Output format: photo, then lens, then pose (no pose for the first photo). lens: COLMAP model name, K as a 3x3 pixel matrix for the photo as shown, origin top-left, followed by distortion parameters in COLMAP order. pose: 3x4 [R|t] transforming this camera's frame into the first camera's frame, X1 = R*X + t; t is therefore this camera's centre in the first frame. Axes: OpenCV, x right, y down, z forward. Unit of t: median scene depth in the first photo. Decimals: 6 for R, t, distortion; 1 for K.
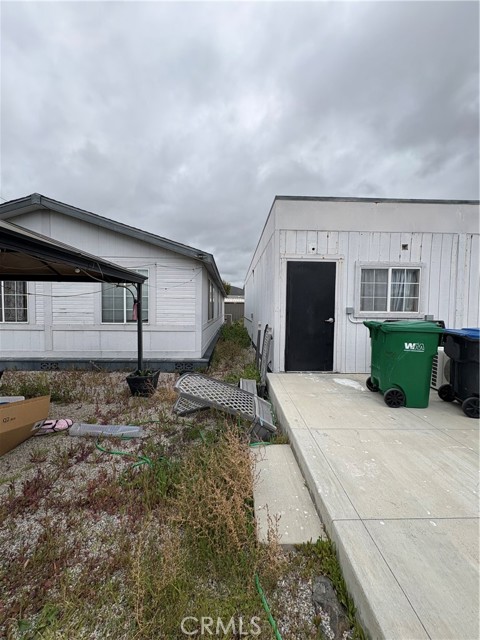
lens RADIAL K [[256.2, 0, 241.2], [0, 256.2, 324.5], [0, 0, 1]] dist [0.013026, -0.000056]
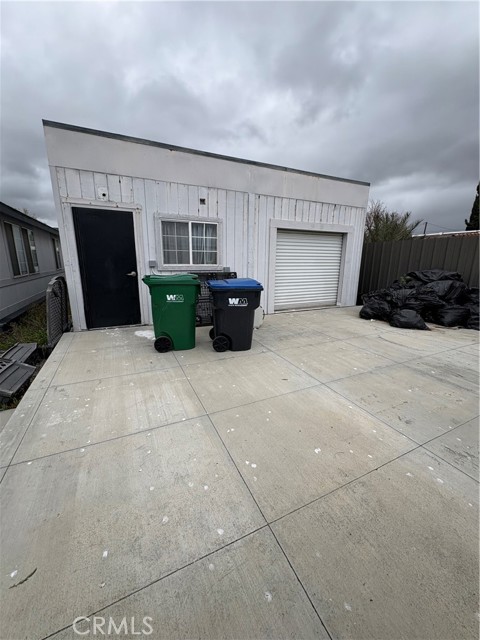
lens RADIAL K [[256.2, 0, 241.2], [0, 256.2, 324.5], [0, 0, 1]] dist [0.013026, -0.000056]
pose [[0.919855, -0.100550, 0.379153, 0.331804], [0.021574, 0.978093, 0.207046, -0.021808], [-0.391666, -0.182272, 0.901873, -0.104174]]
